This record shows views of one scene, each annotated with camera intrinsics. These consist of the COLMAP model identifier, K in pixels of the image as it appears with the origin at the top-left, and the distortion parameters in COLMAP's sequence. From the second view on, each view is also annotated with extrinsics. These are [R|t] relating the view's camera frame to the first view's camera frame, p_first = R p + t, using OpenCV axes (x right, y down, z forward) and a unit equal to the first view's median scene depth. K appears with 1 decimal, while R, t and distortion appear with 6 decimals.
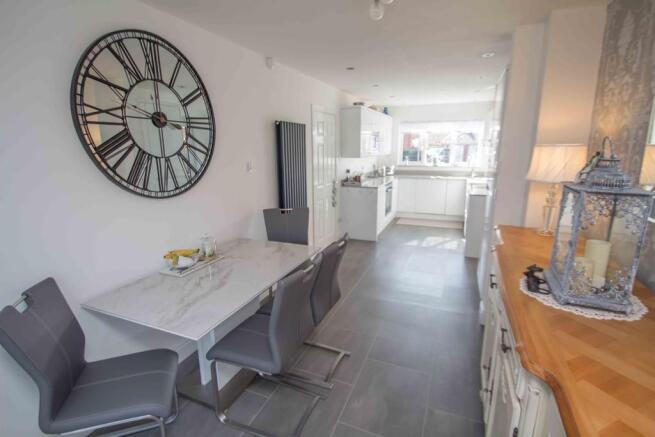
lens RADIAL K [[320.4, 0, 327.4], [0, 320.4, 219.7], [0, 0, 1]] dist [-0.002272, 0.000003]
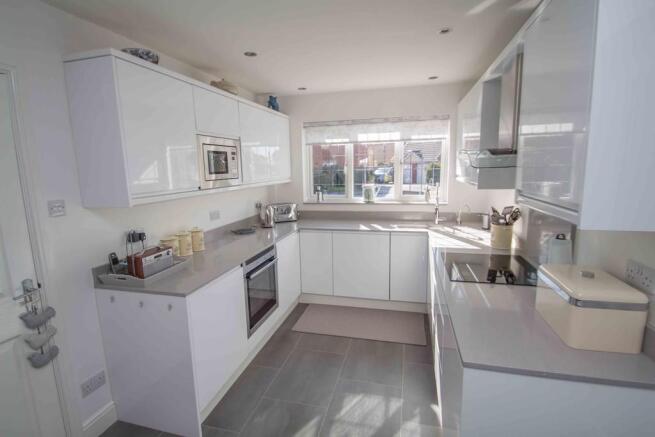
lens RADIAL K [[320.4, 0, 327.4], [0, 320.4, 216.4], [0, 0, 1]] dist [-0.002272, 0.000003]
pose [[0.989824, -0.033842, 0.138214, 0.189824], [0.043453, 0.996798, -0.067126, -0.110982], [-0.135500, 0.072449, 0.988125, 0.469597]]
